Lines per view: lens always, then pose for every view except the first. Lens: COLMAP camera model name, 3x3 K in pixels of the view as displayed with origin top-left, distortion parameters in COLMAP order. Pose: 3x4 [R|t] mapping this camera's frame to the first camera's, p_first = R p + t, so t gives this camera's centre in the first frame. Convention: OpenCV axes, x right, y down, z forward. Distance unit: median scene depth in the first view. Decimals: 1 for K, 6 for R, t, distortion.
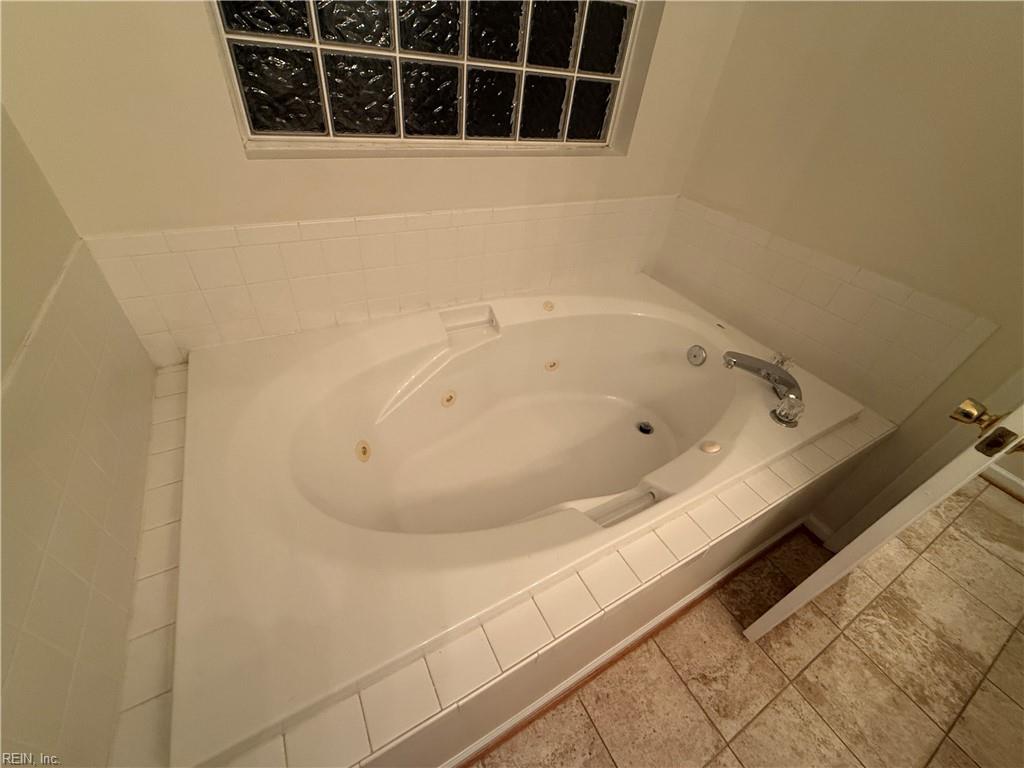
lens RADIAL K [[407.6, 0, 511.2], [0, 407.6, 382.4], [0, 0, 1]] dist [0.000801, 0.000008]
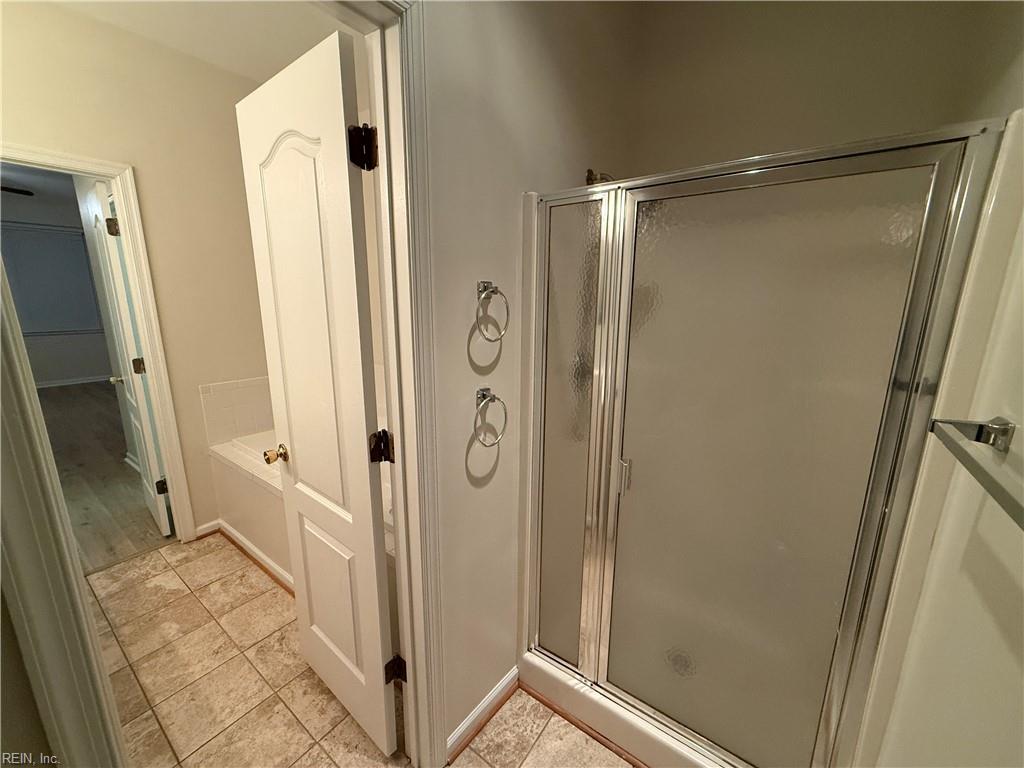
lens RADIAL K [[407.6, 0, 509.2], [0, 407.6, 382.6], [0, 0, 1]] dist [0.000801, 0.000008]
pose [[0.412650, 0.097122, -0.905697, 2.056788], [-0.556452, 0.814081, -0.166231, -0.245190], [0.721166, 0.572572, 0.389974, 0.481486]]
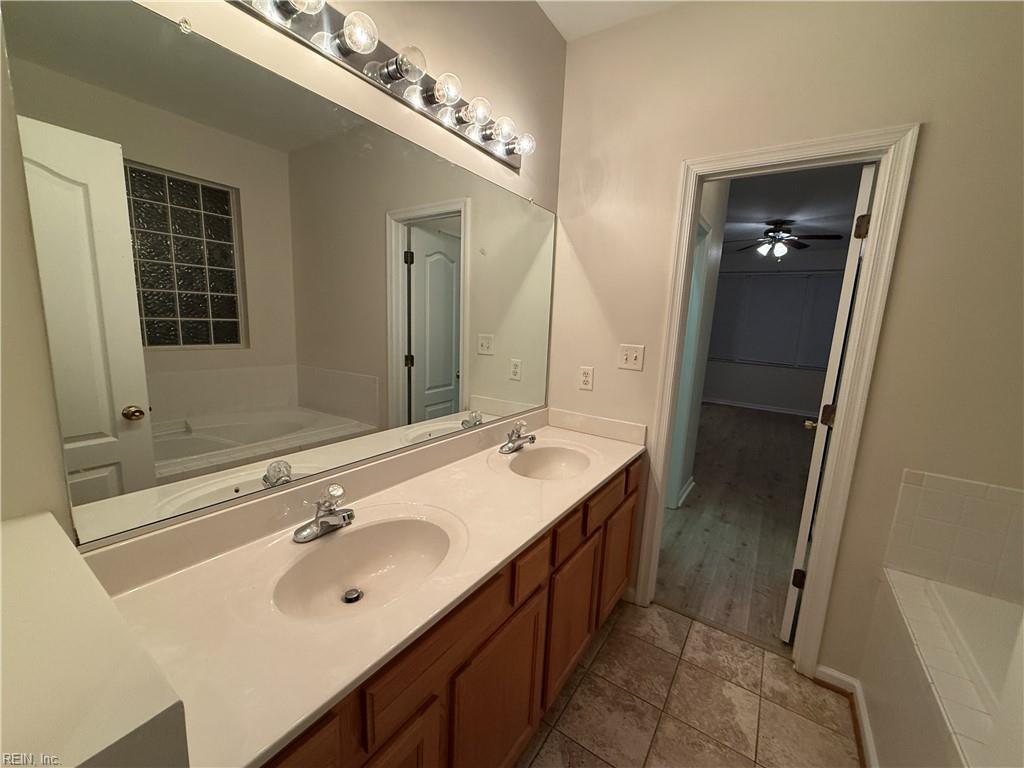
lens RADIAL K [[407.6, 0, 510.1], [0, 407.6, 384.9], [0, 0, 1]] dist [0.000801, 0.000008]
pose [[-0.882633, -0.069075, -0.464960, 1.236485], [-0.392693, 0.652022, 0.648583, -0.206476], [0.258363, 0.755047, -0.602621, 0.413974]]
